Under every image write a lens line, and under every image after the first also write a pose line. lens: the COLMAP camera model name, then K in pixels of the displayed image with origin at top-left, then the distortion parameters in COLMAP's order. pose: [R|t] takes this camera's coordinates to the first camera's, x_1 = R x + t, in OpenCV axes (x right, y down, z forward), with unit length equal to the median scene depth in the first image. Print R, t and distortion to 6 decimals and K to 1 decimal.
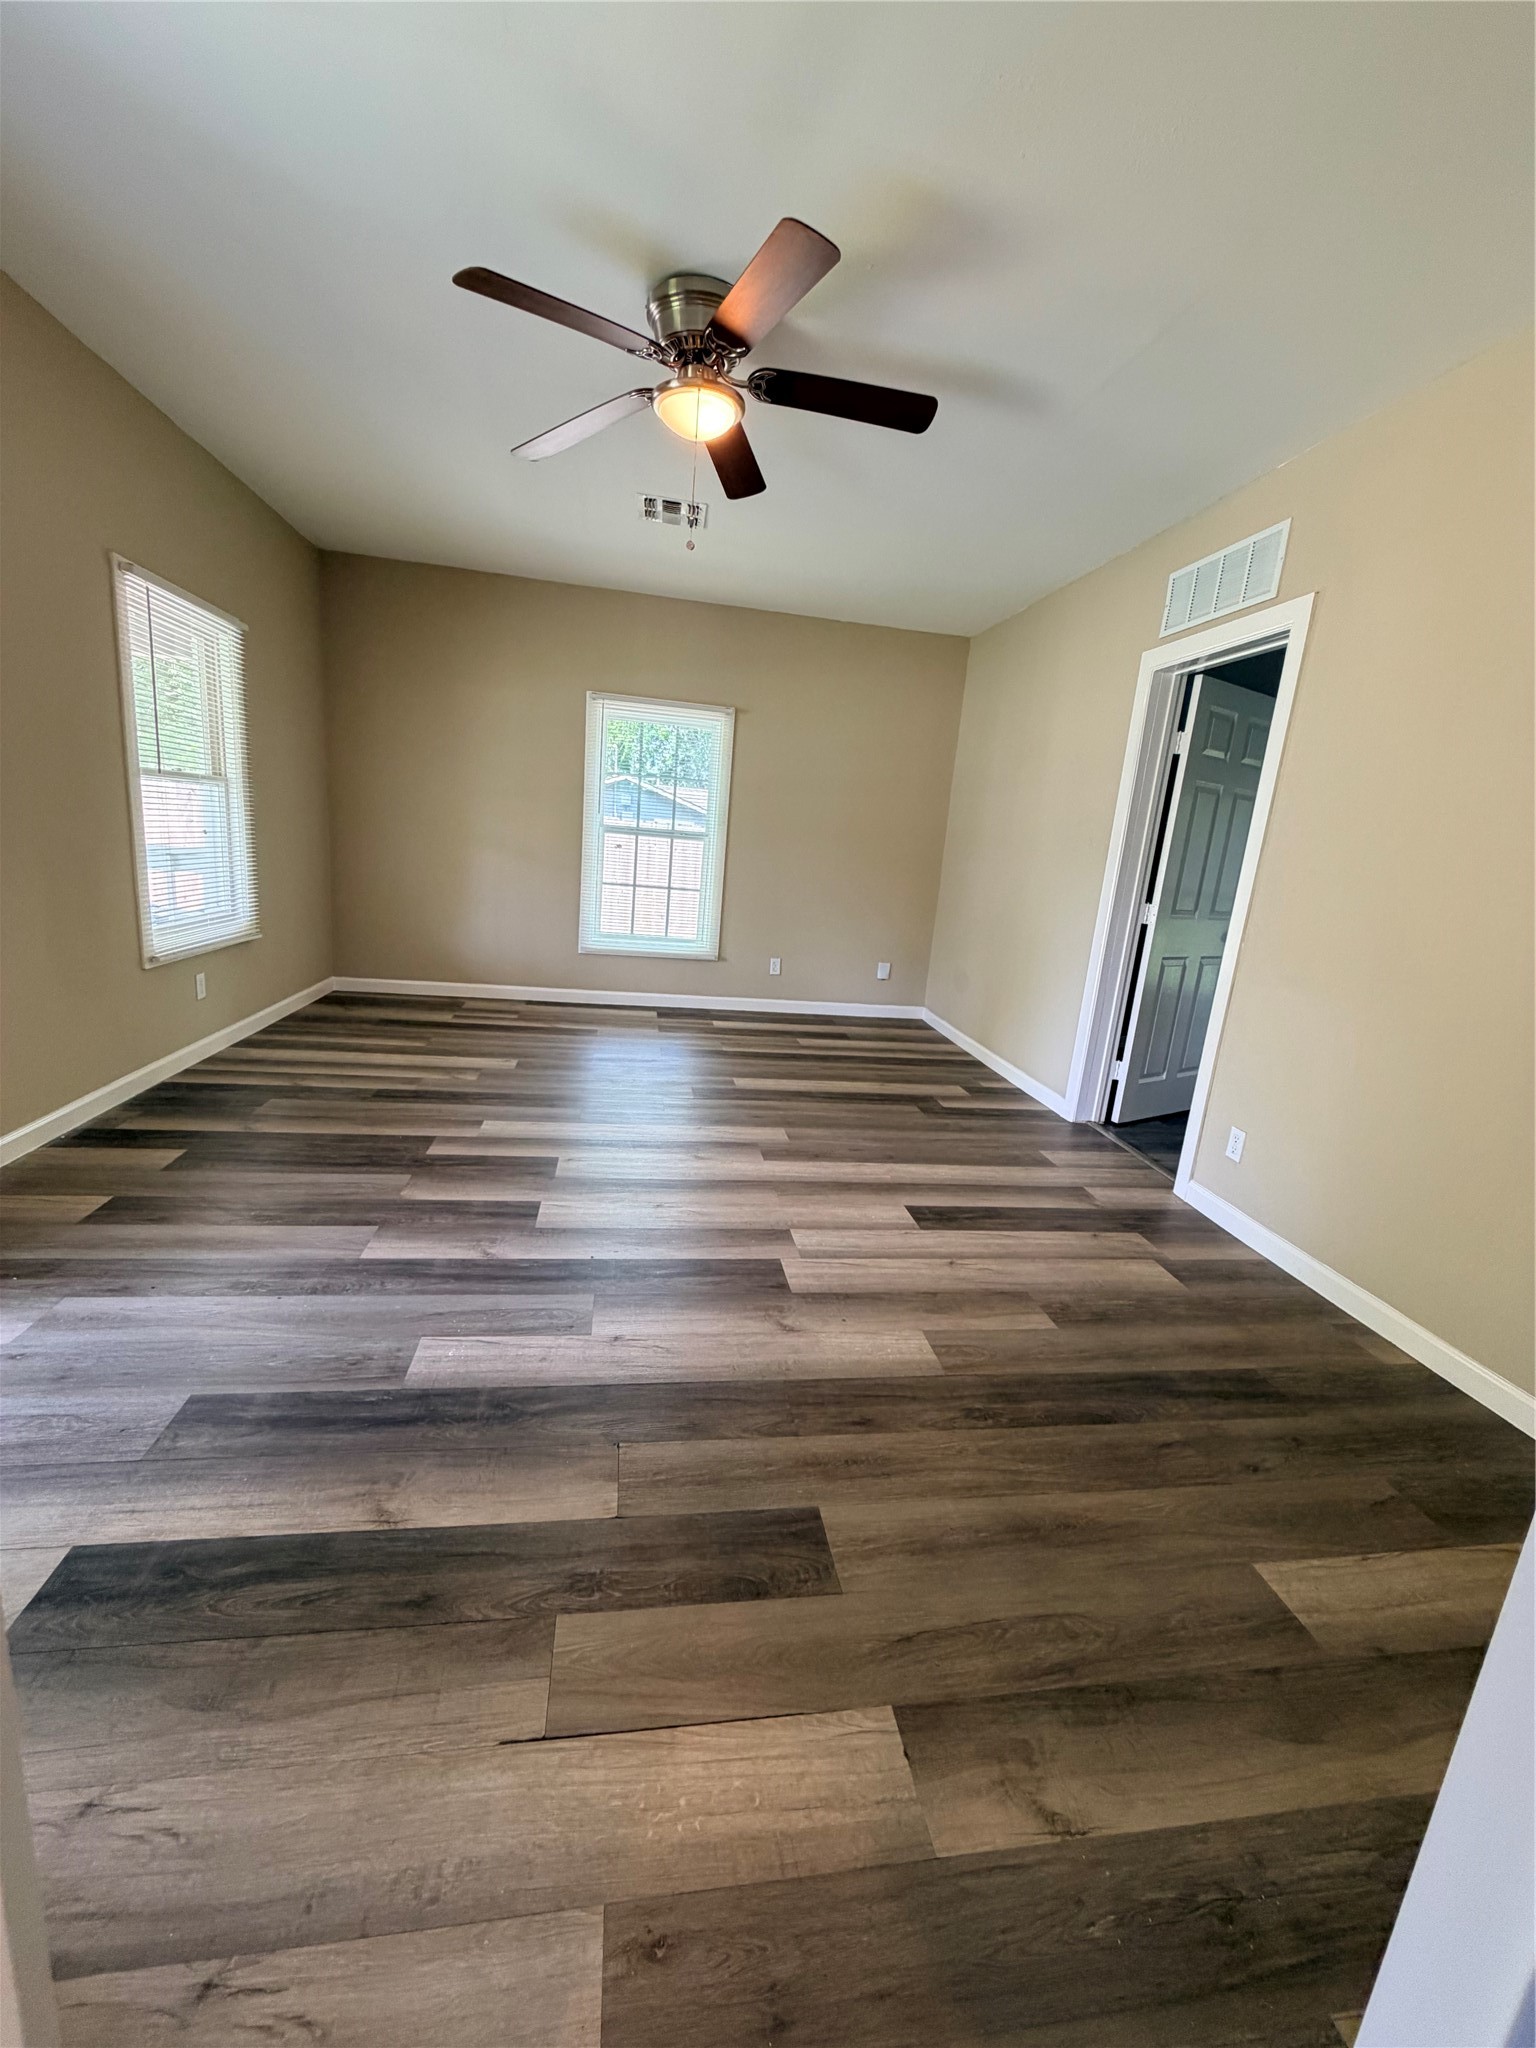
lens RADIAL K [[816.1, 0, 766.9], [0, 816.1, 1015.5], [0, 0, 1]] dist [0.001540, 0.000199]
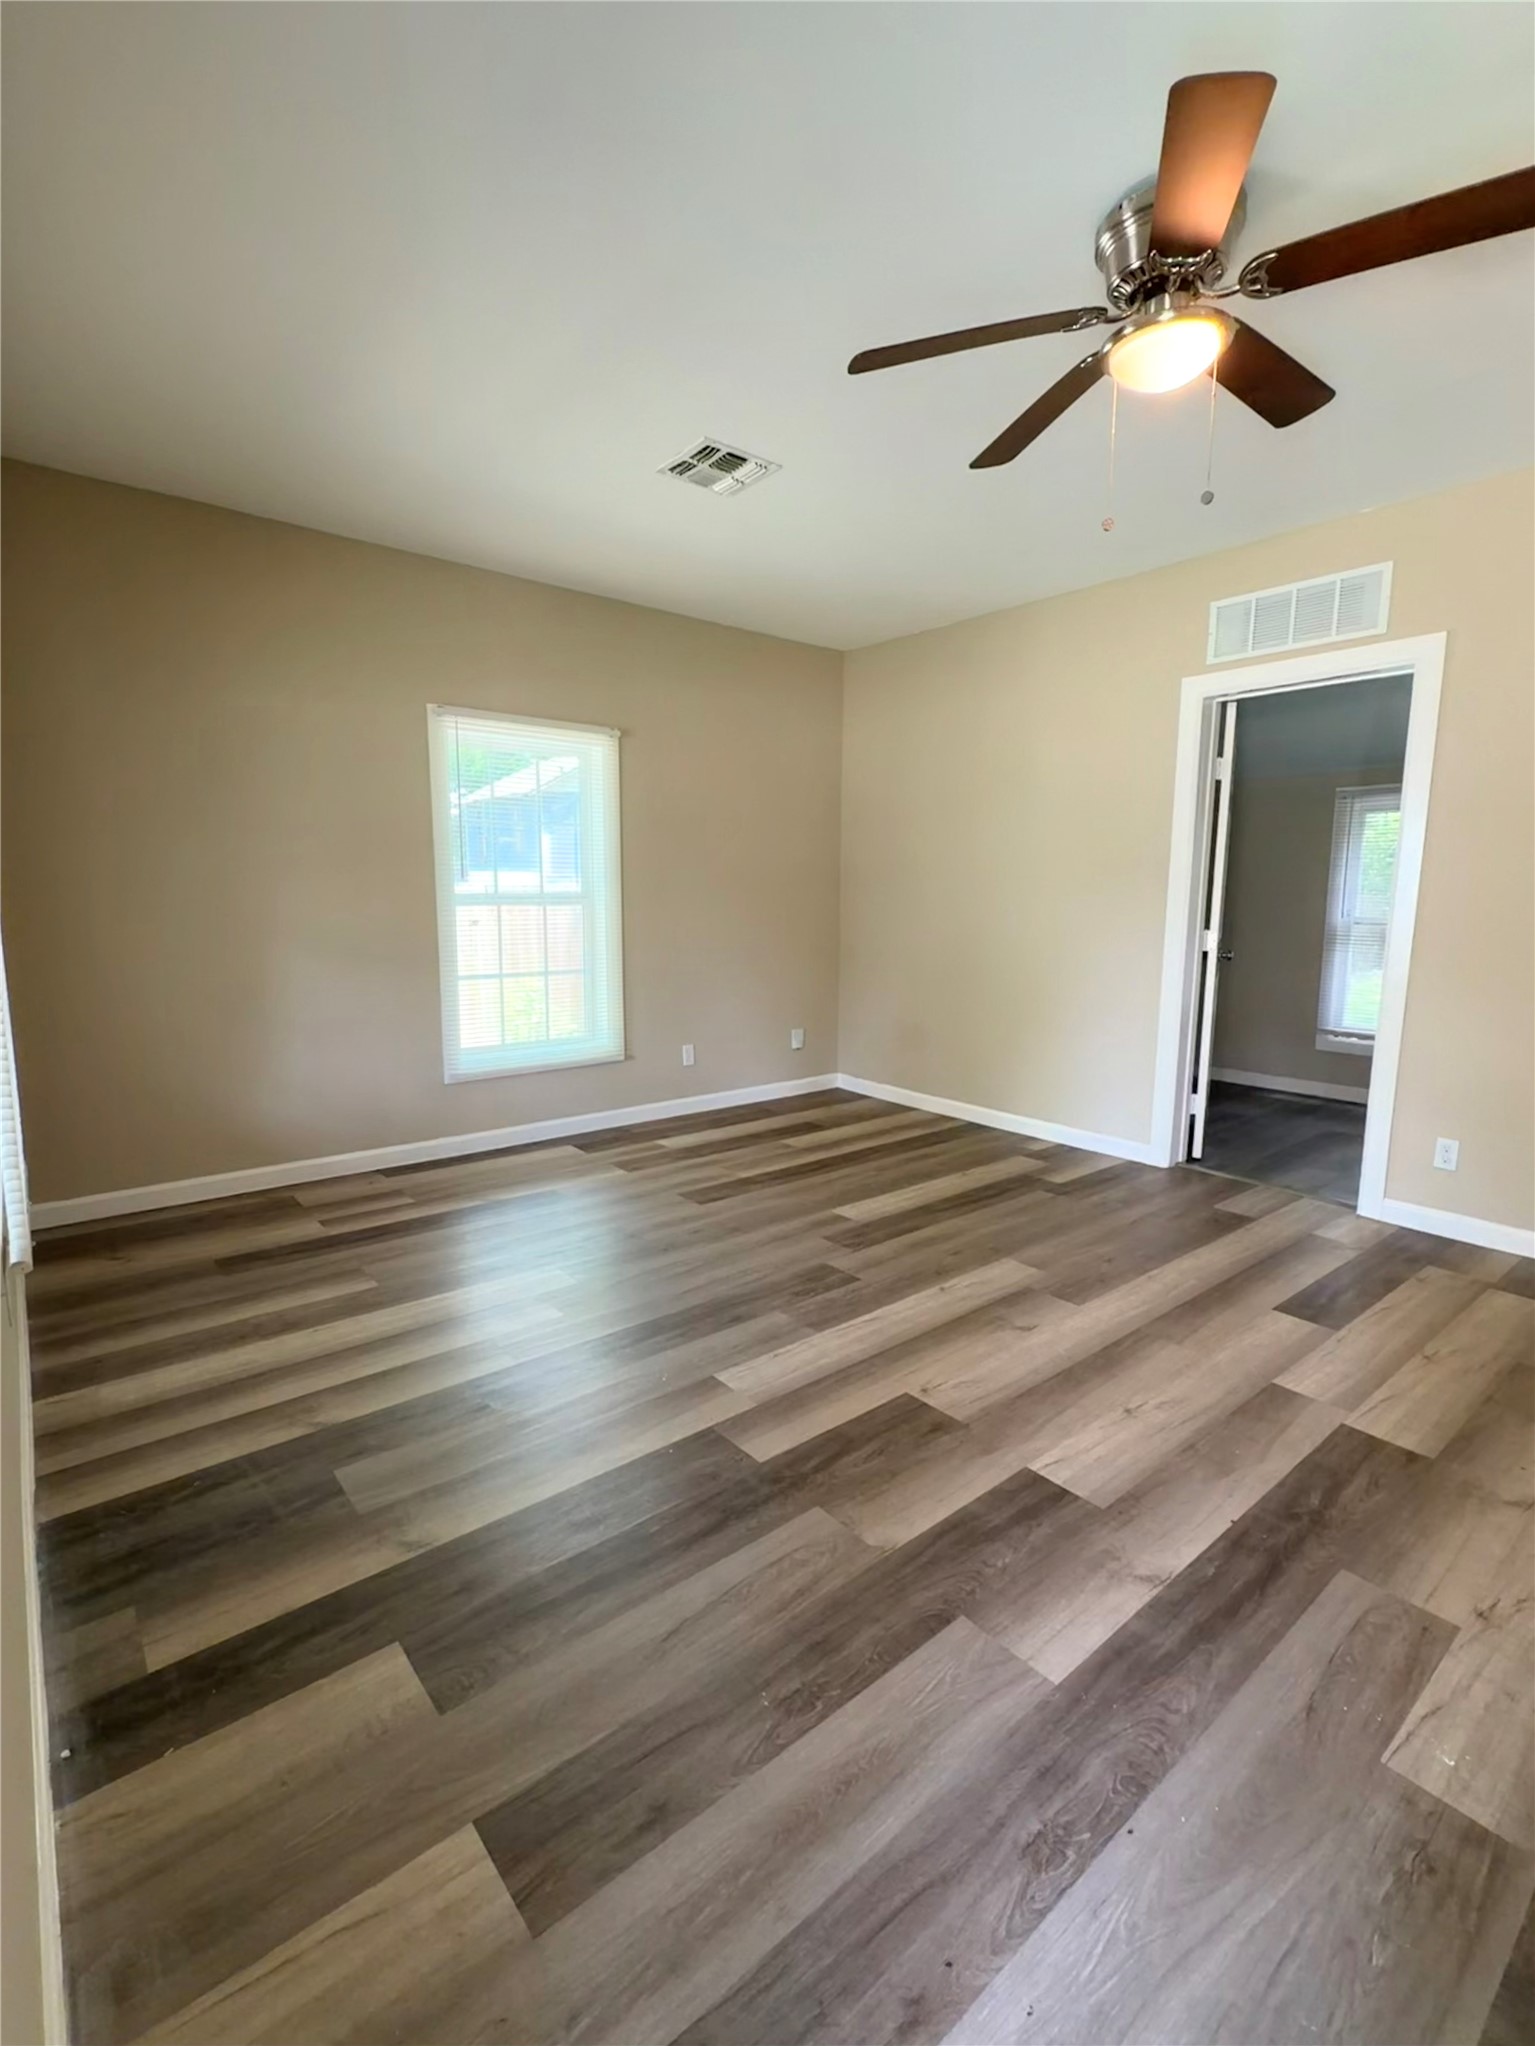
lens RADIAL K [[929.8, 0, 767.5], [0, 929.8, 1023.0], [0, 0, 1]] dist [-0.000227, -0.000330]
pose [[0.859774, -0.149298, 0.488363, -0.599180], [0.173078, 0.984901, -0.003613, -0.125450], [-0.480450, 0.087632, 0.872633, 0.316405]]
